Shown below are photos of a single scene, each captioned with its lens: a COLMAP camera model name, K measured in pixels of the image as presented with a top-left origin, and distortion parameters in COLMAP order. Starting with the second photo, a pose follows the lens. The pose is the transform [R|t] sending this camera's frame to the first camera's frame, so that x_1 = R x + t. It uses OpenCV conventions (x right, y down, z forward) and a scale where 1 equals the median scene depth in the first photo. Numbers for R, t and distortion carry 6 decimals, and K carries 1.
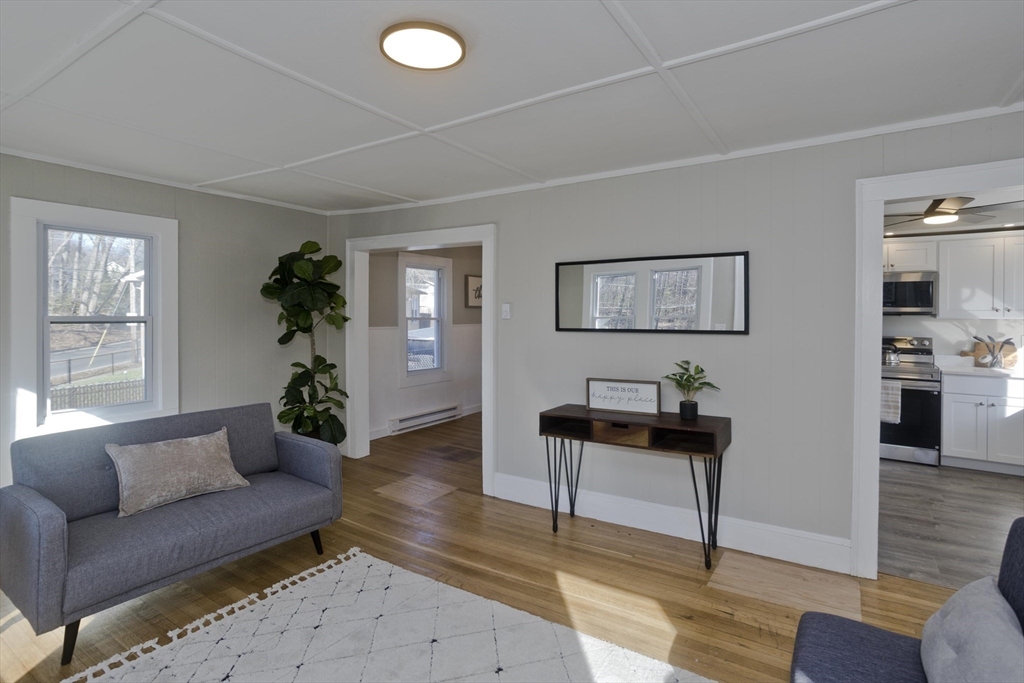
lens RADIAL K [[520.1, 0, 524.8], [0, 520.1, 317.1], [0, 0, 1]] dist [0.001116, 0.000544]
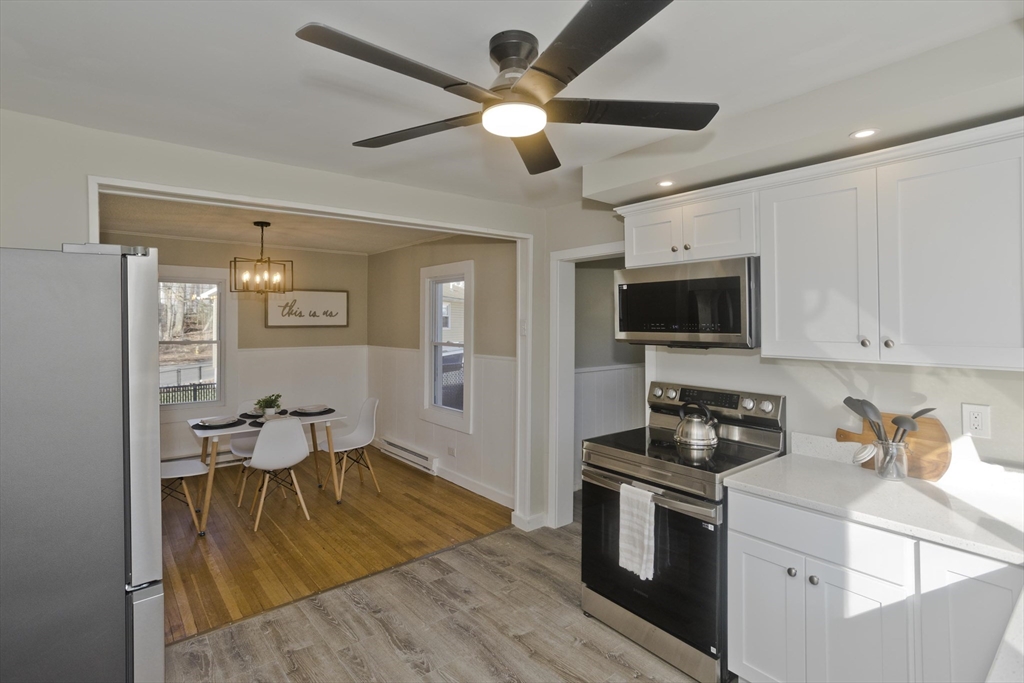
lens RADIAL K [[493.9, 0, 513.6], [0, 493.9, 325.0], [0, 0, 1]] dist [-0.040540, 0.000095]
pose [[0.941617, -0.004022, -0.336661, 0.716408], [0.002619, 0.999986, -0.004621, -0.023677], [0.336675, 0.003470, 0.941615, 0.511955]]
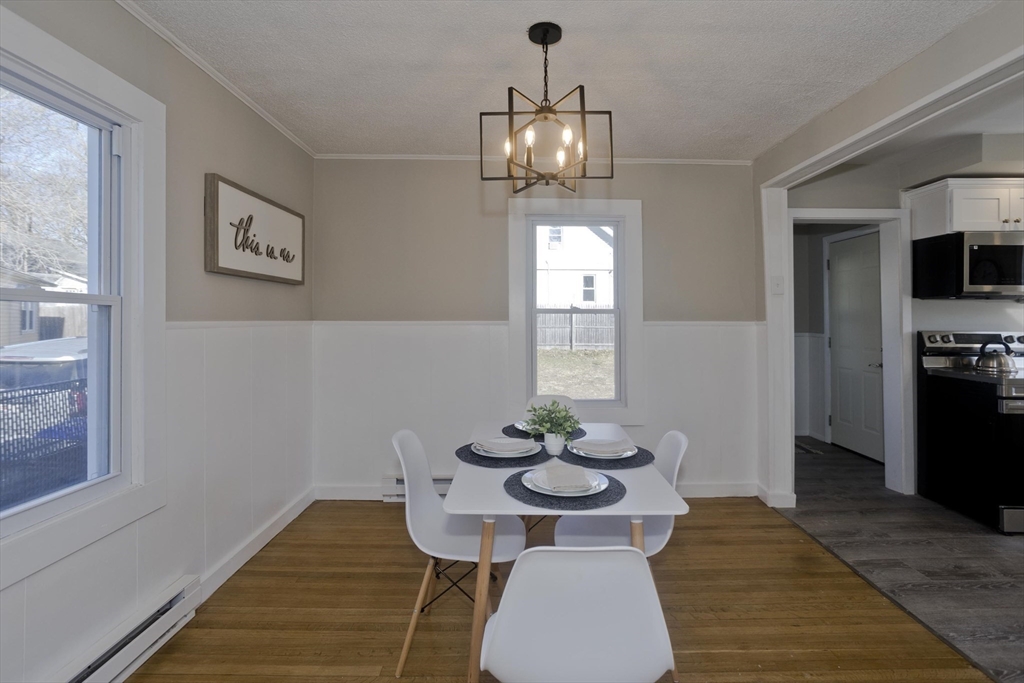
lens RADIAL K [[501.4, 0, 524.9], [0, 501.4, 312.9], [0, 0, 1]] dist [-0.002445, 0.007767]
pose [[0.845260, -0.002077, 0.534351, -0.151832], [0.006002, 0.999966, -0.005608, 0.015800], [-0.534321, 0.007948, 0.845244, 0.809502]]
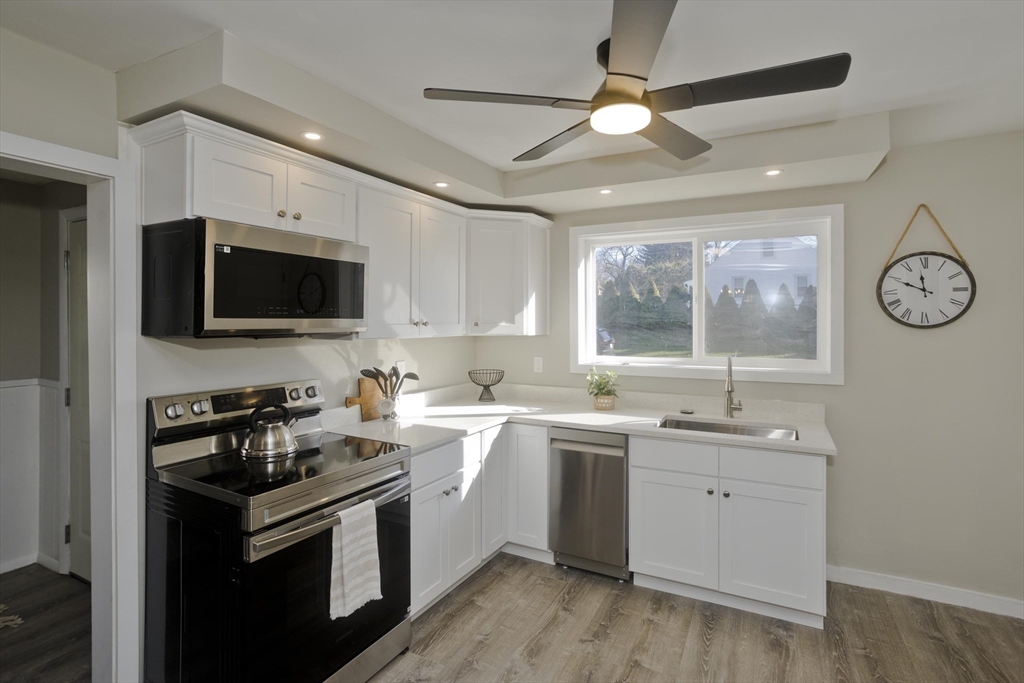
lens RADIAL K [[520.1, 0, 524.8], [0, 520.1, 317.1], [0, 0, 1]] dist [0.001116, 0.000544]
pose [[-0.069355, -0.000927, 0.997592, 0.284125], [-0.003138, 0.999995, 0.000711, -0.020229], [-0.997587, -0.003081, -0.069357, 0.858619]]
